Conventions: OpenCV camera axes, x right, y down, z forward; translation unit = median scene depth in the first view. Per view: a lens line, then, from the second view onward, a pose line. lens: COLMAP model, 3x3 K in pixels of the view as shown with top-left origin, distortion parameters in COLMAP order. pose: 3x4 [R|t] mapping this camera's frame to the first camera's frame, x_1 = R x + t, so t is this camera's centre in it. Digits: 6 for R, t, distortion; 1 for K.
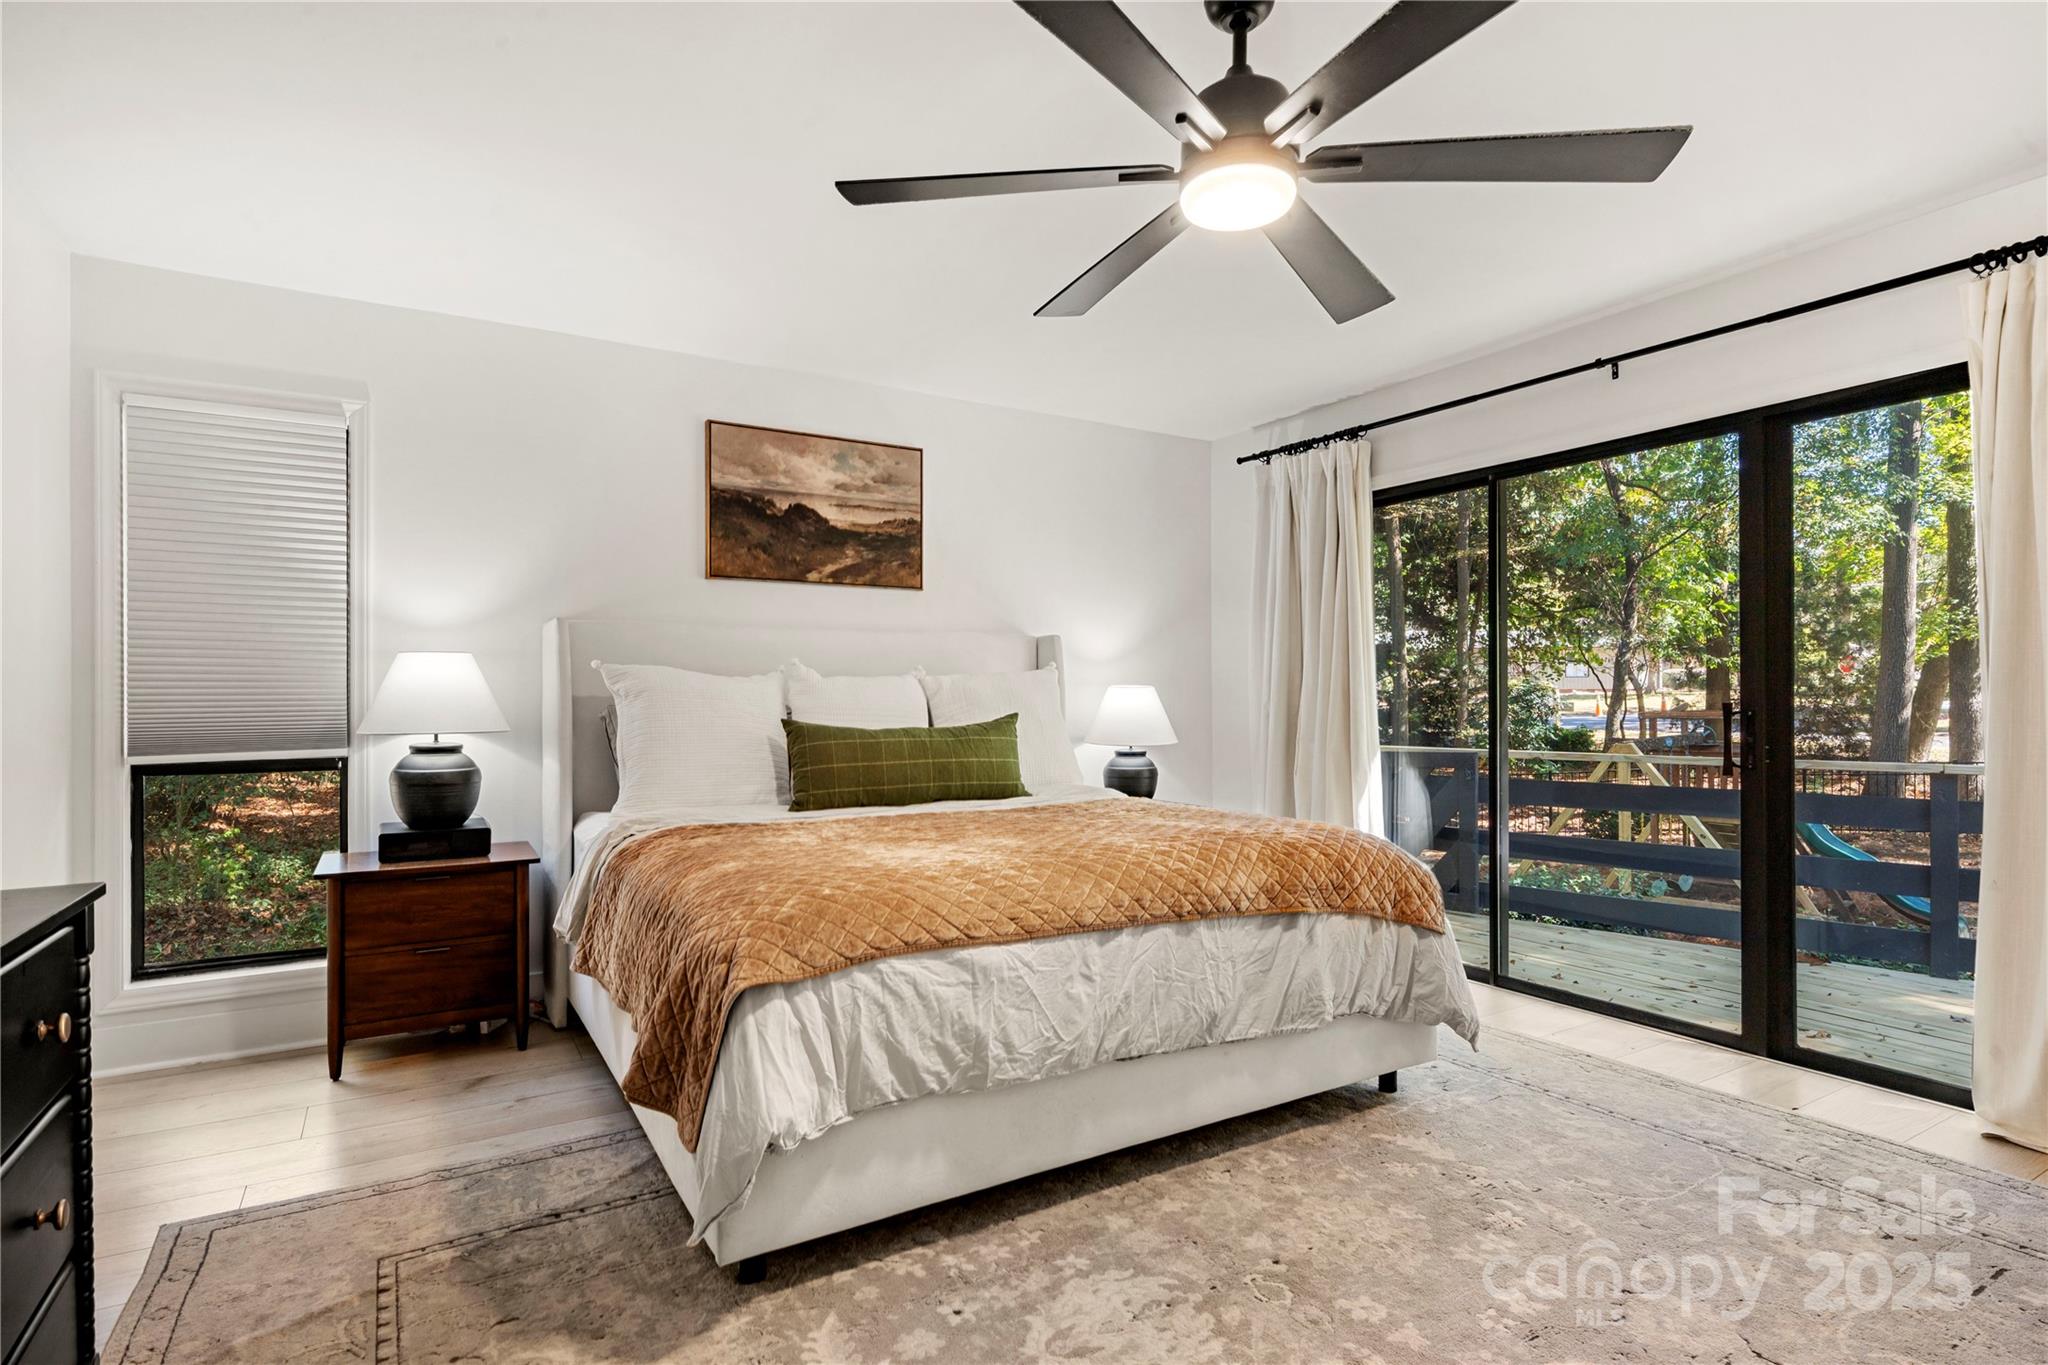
lens RADIAL K [[1044.1, 0, 1028.2], [0, 1044.1, 706.0], [0, 0, 1]] dist [0.004915, 0.000708]
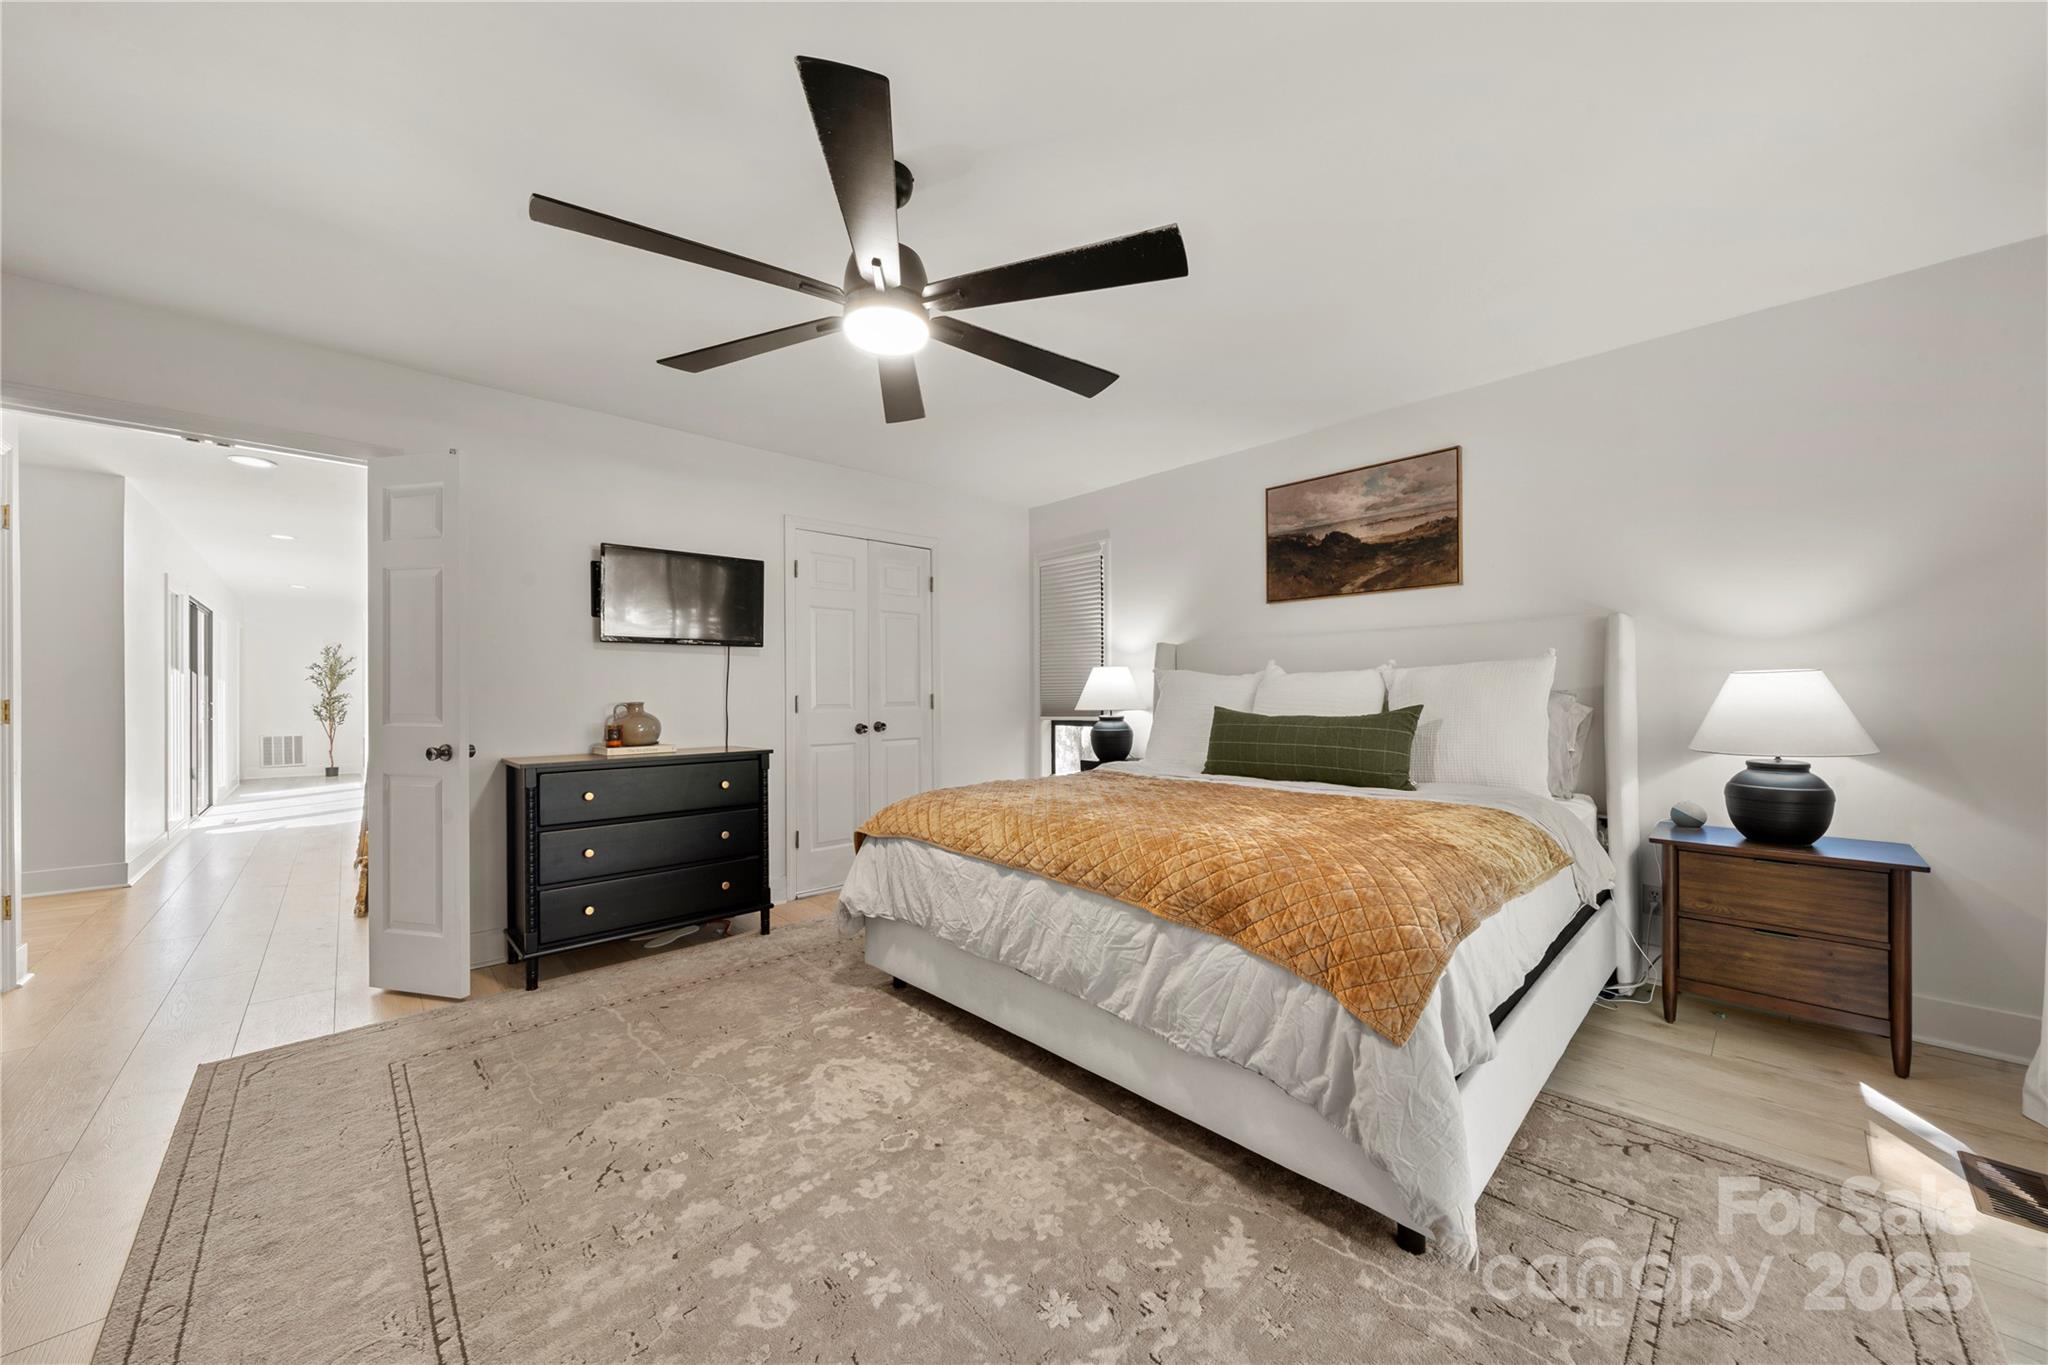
lens RADIAL K [[747.2, 0, 1022.9], [0, 747.2, 696.5], [0, 0, 1]] dist [-0.002296, -0.000495]
pose [[0.192860, 0.006877, -0.981202, 0.587767], [0.000619, 0.999974, 0.007130, -0.006576], [0.981226, -0.001983, 0.192851, 0.482032]]
